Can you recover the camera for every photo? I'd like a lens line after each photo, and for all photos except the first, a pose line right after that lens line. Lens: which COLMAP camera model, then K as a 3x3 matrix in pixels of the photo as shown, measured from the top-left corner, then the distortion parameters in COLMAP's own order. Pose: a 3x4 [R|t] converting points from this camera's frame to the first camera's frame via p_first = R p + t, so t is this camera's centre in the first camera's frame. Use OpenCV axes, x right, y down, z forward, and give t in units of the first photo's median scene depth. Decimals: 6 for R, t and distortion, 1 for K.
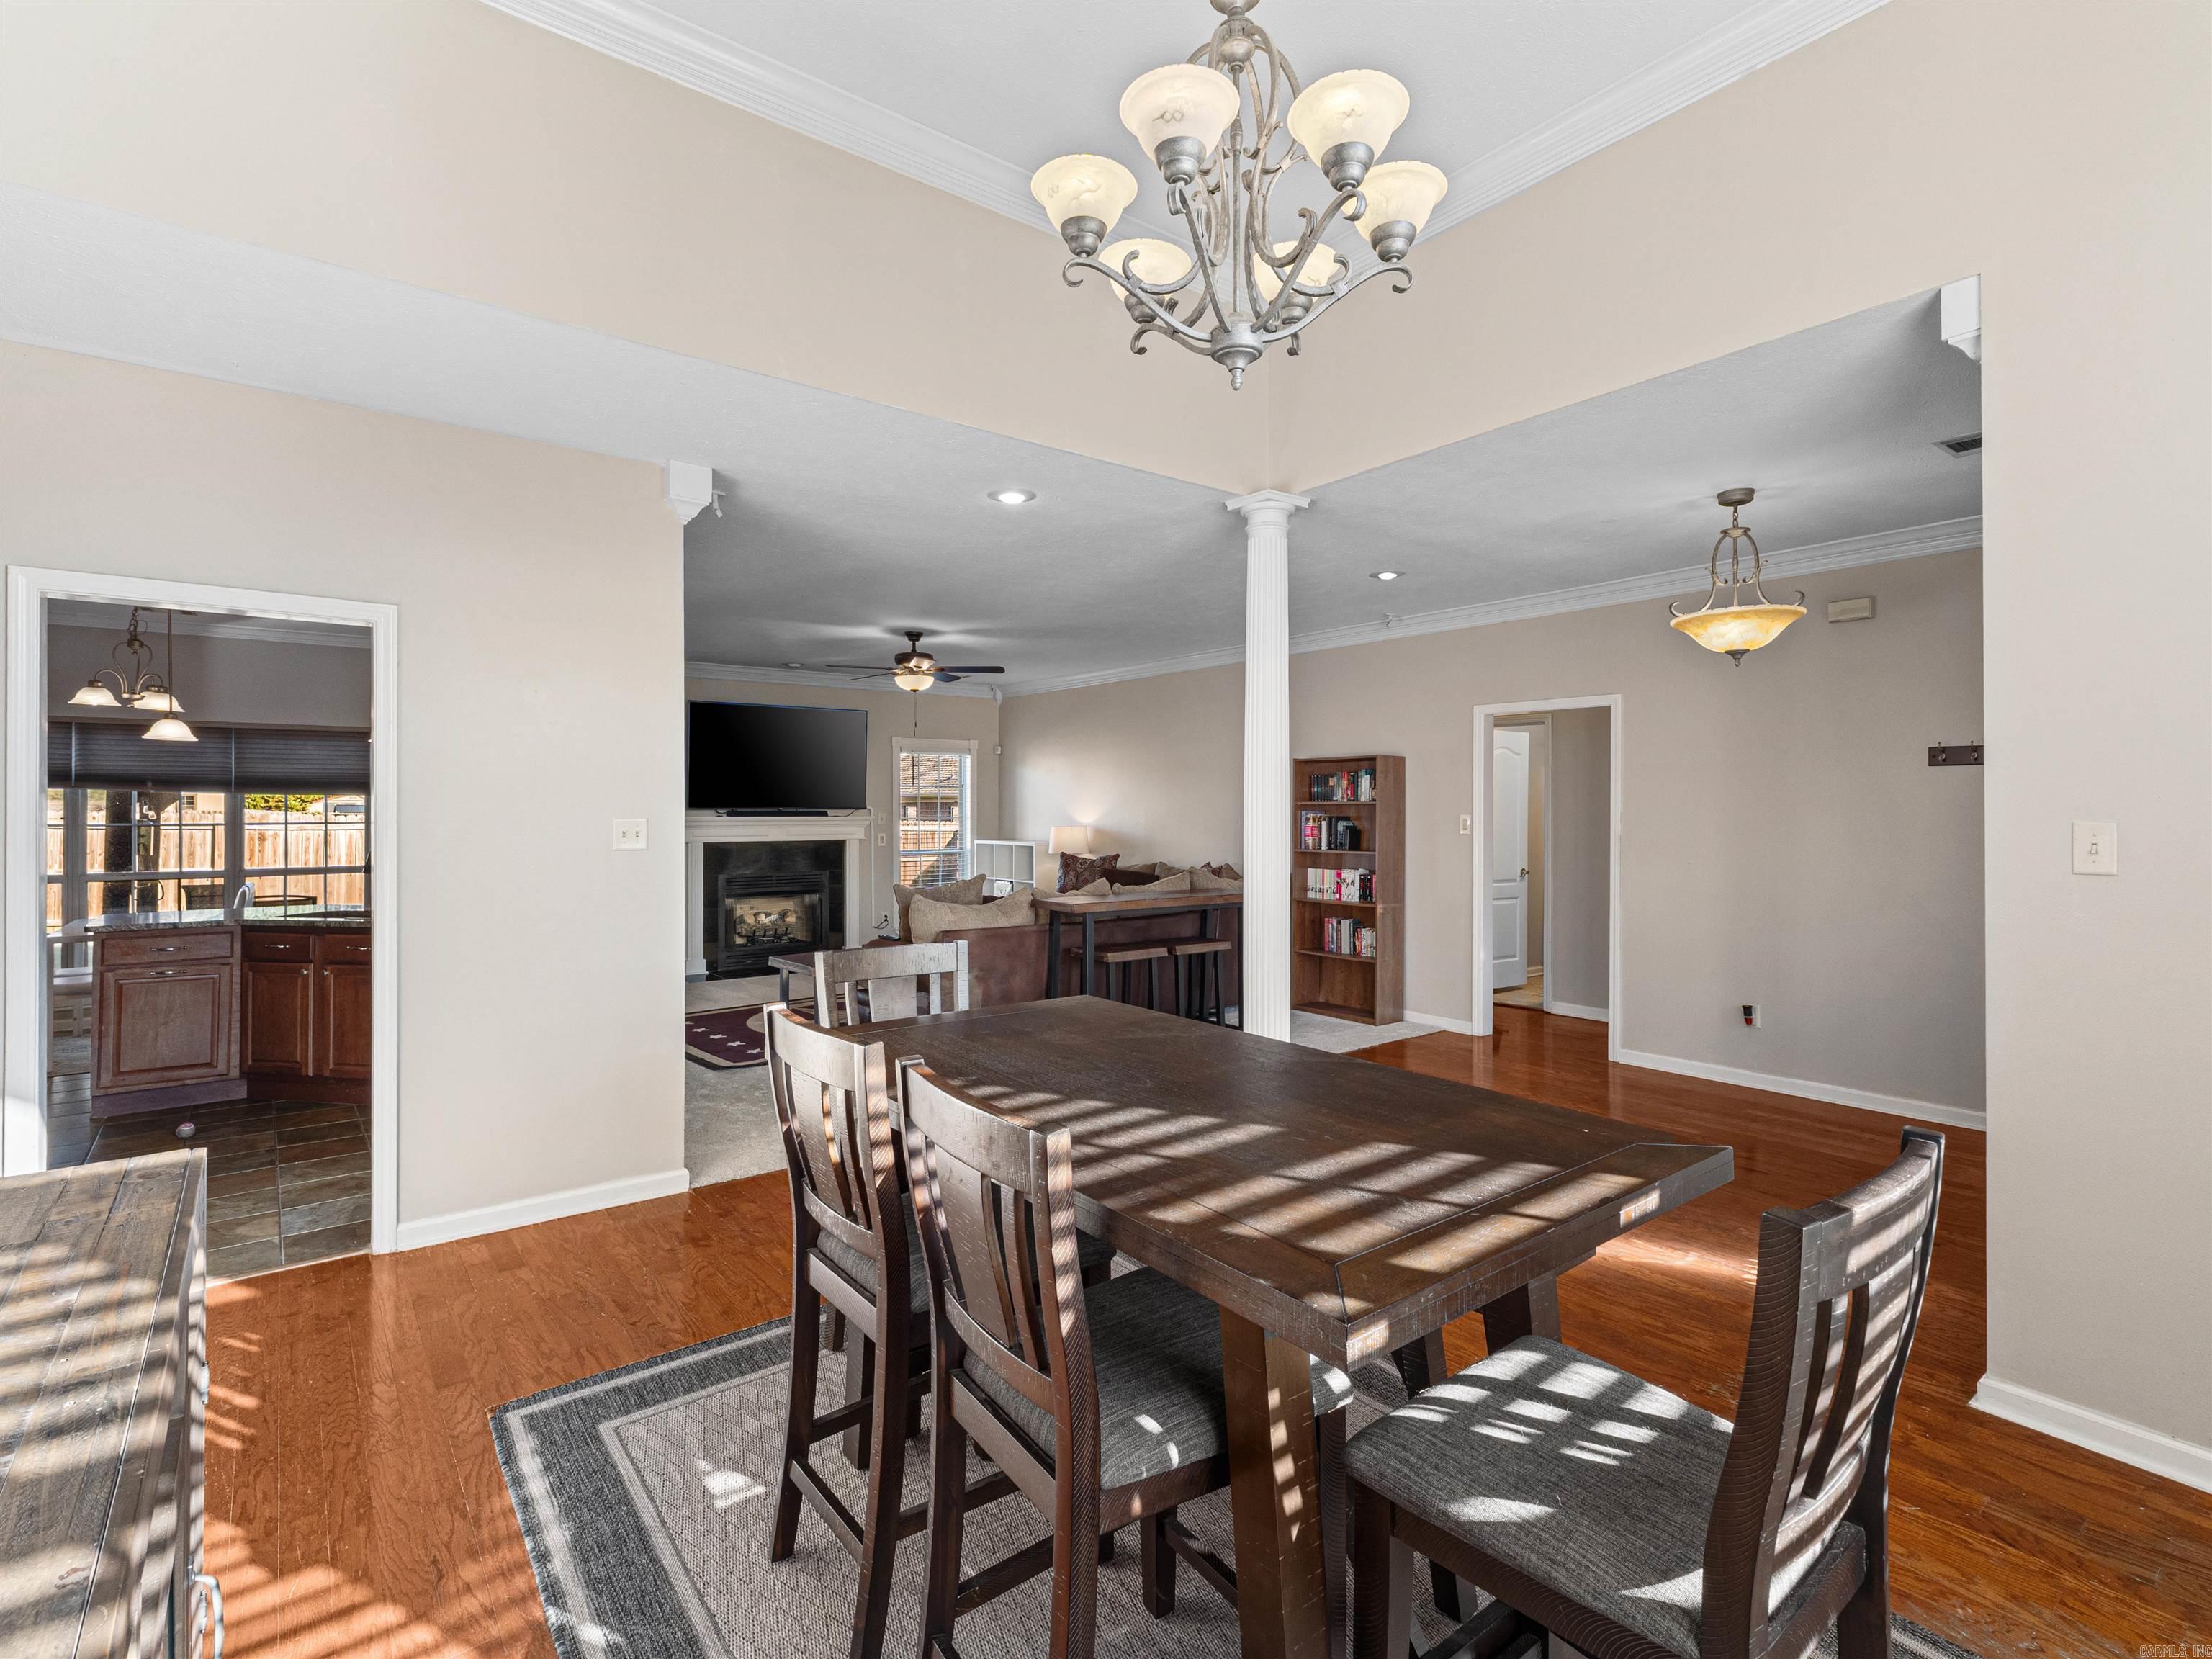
lens RADIAL K [[1041.6, 0, 1106.0], [0, 1041.6, 829.5], [0, 0, 1]] dist [0.000720, 0.000019]
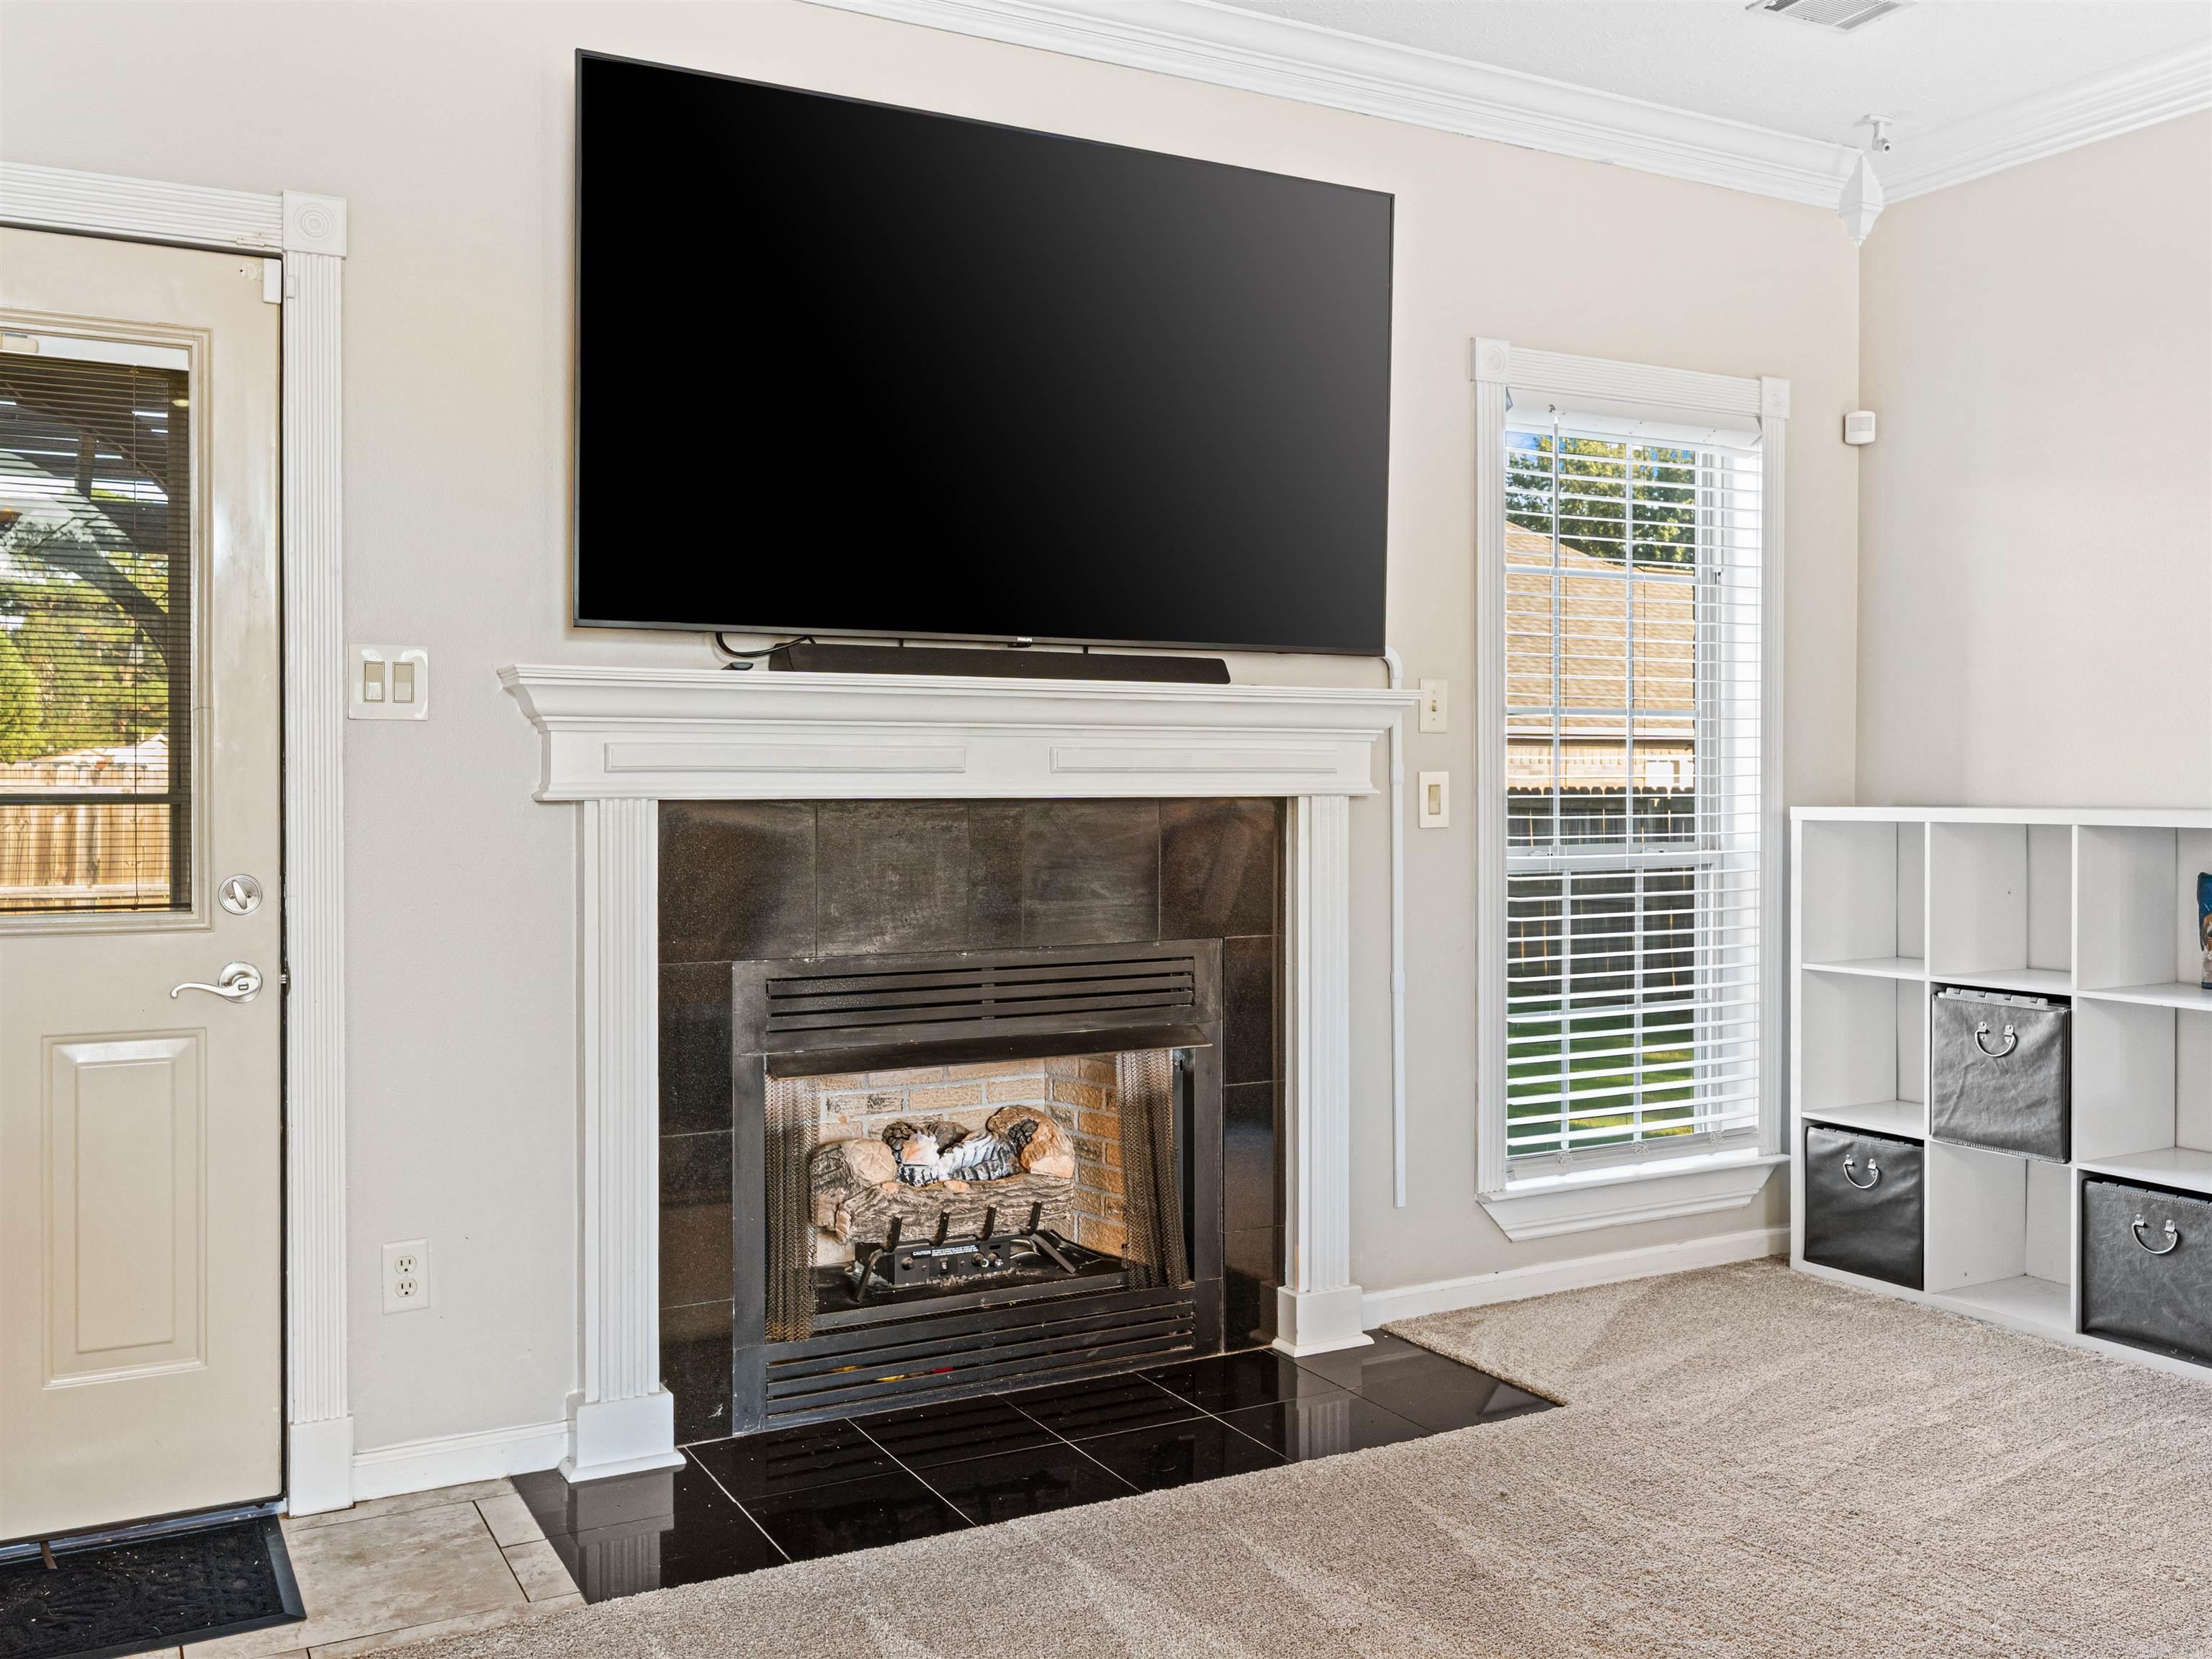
lens RADIAL K [[1913.6, 0, 1105.7], [0, 1913.6, 876.2], [0, 0, 1]] dist [-0.001654, -0.003177]
pose [[0.987207, 0.003566, -0.159406, -0.230851], [-0.000062, 0.999758, 0.021980, 0.018107], [0.159446, -0.021689, 0.986968, 0.617184]]
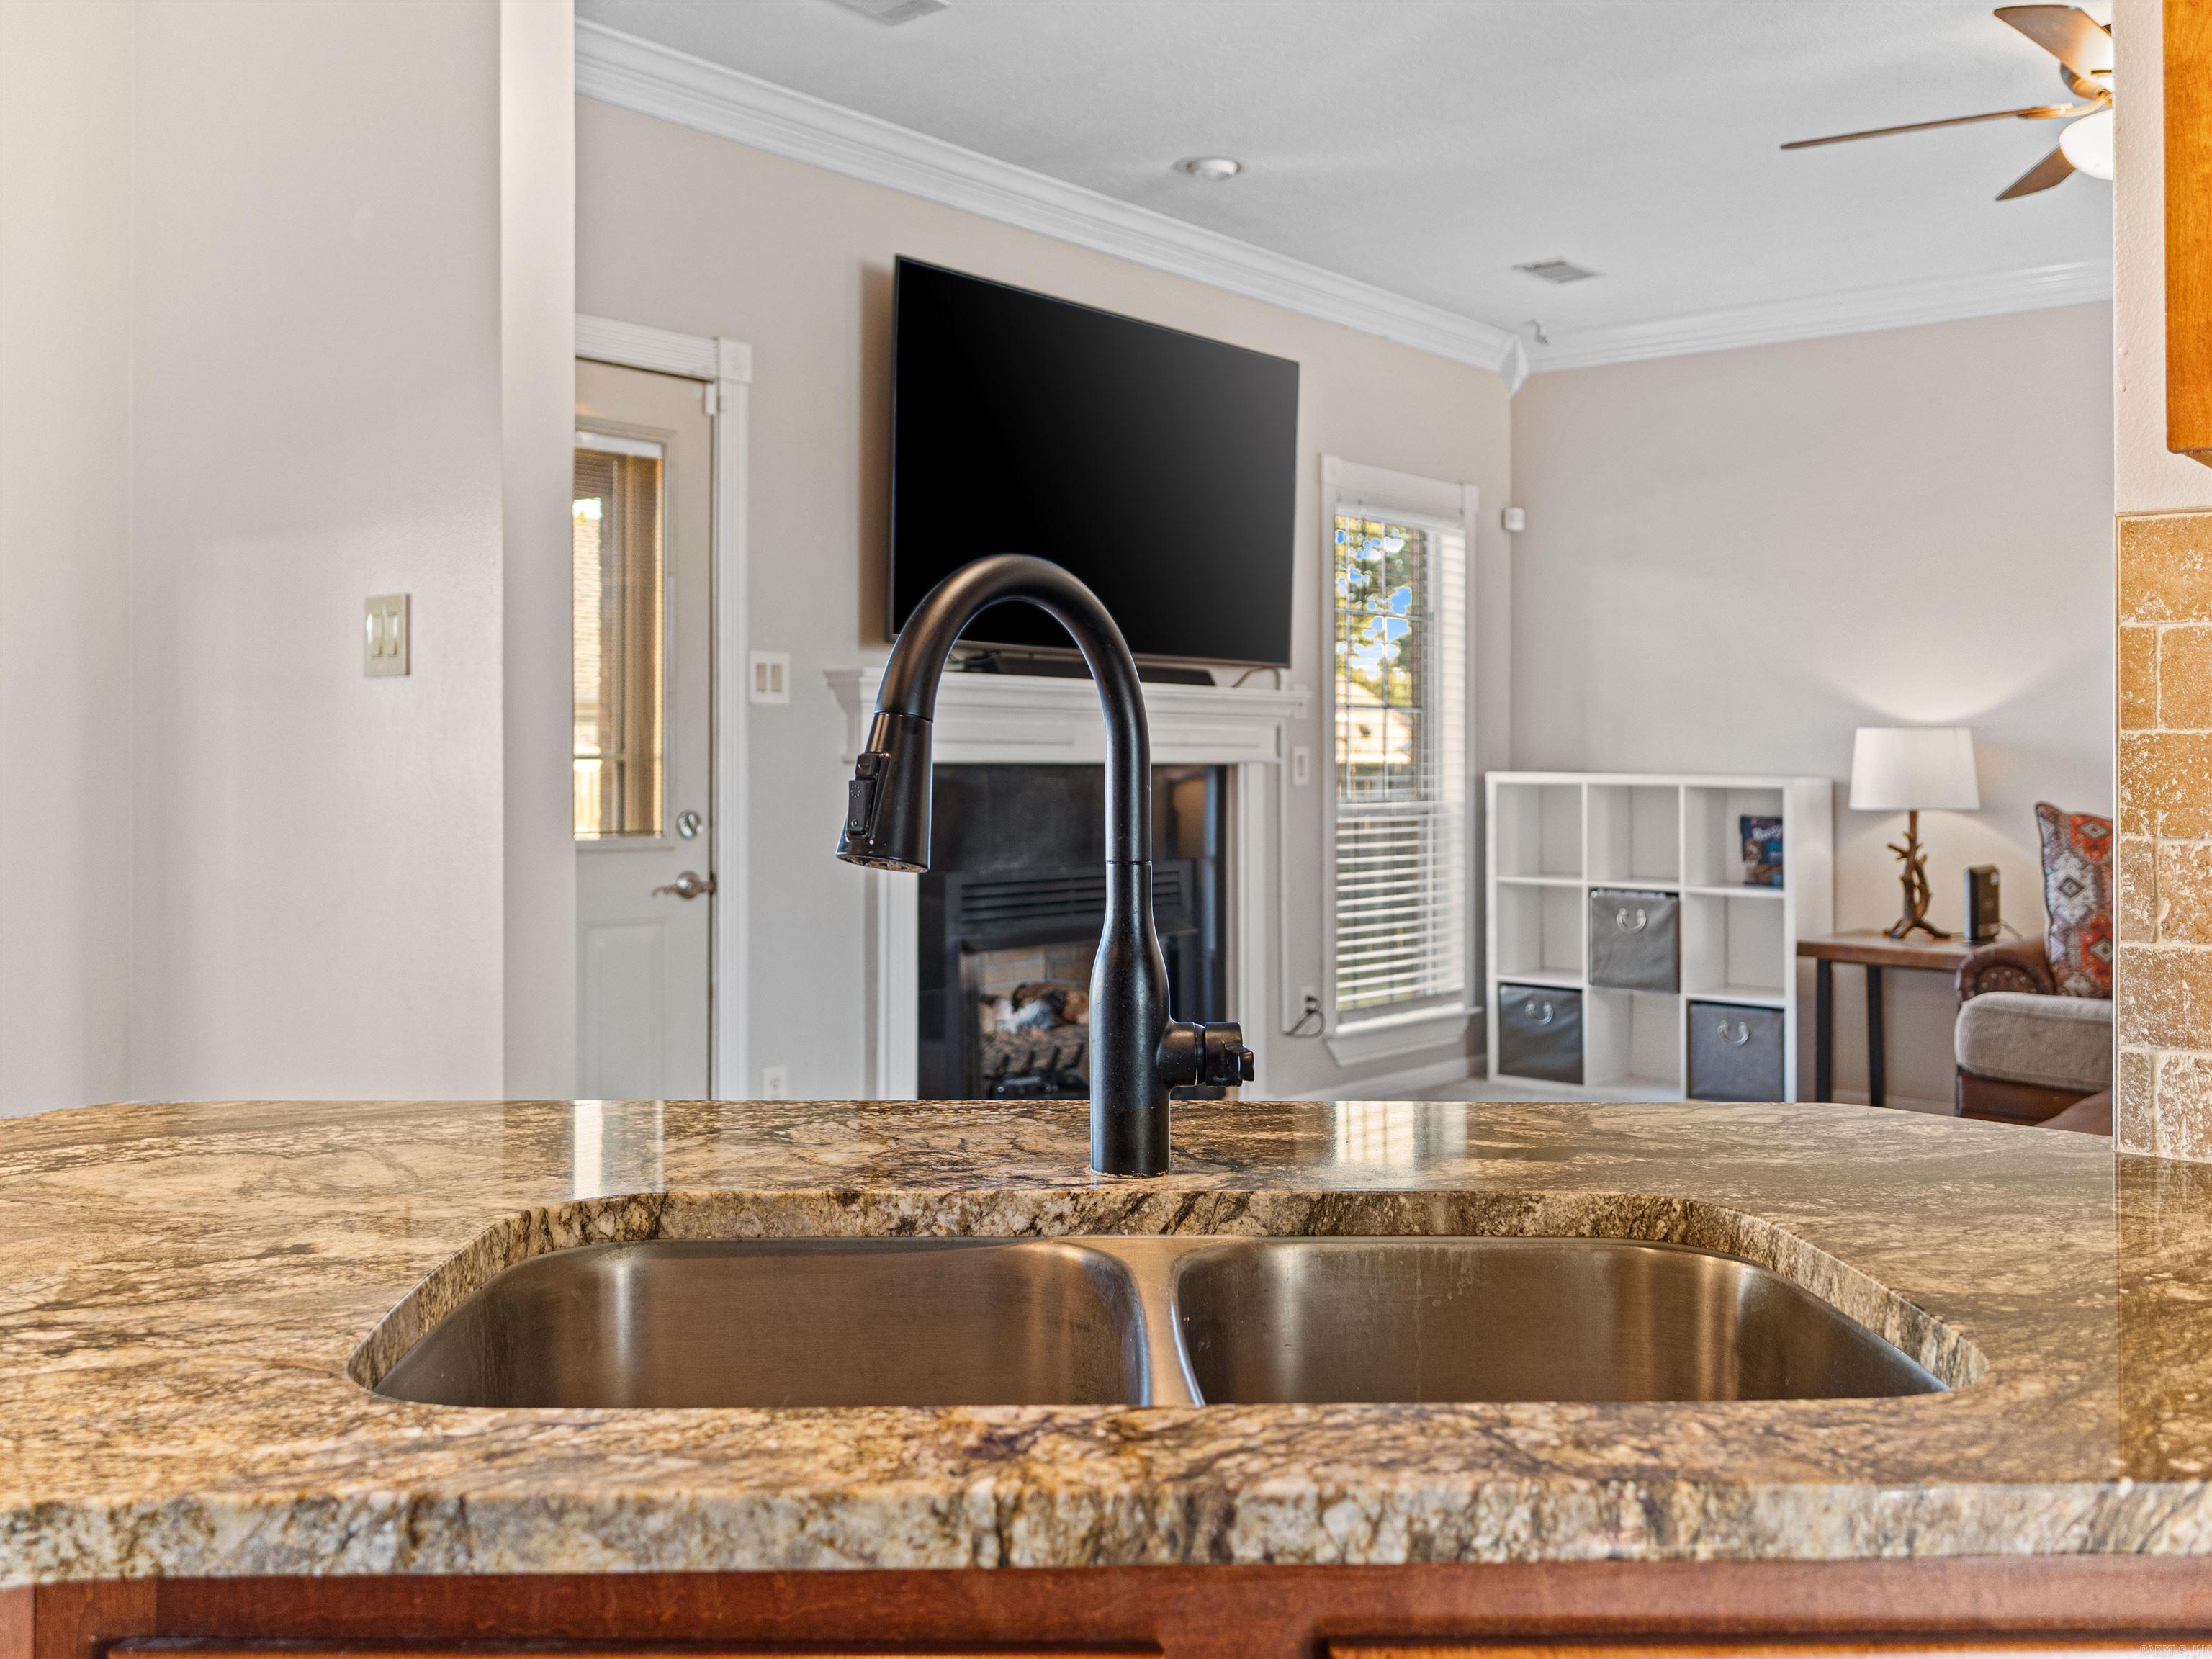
lens RADIAL K [[1913.1, 0, 1106.0], [0, 1913.1, 829.5], [0, 0, 1]] dist [-0.004312, -0.001183]
pose [[0.982027, 0.001403, 0.188734, -0.409472], [-0.004477, 0.999864, 0.015860, 0.021483], [-0.188686, -0.016420, 0.981900, 0.443576]]
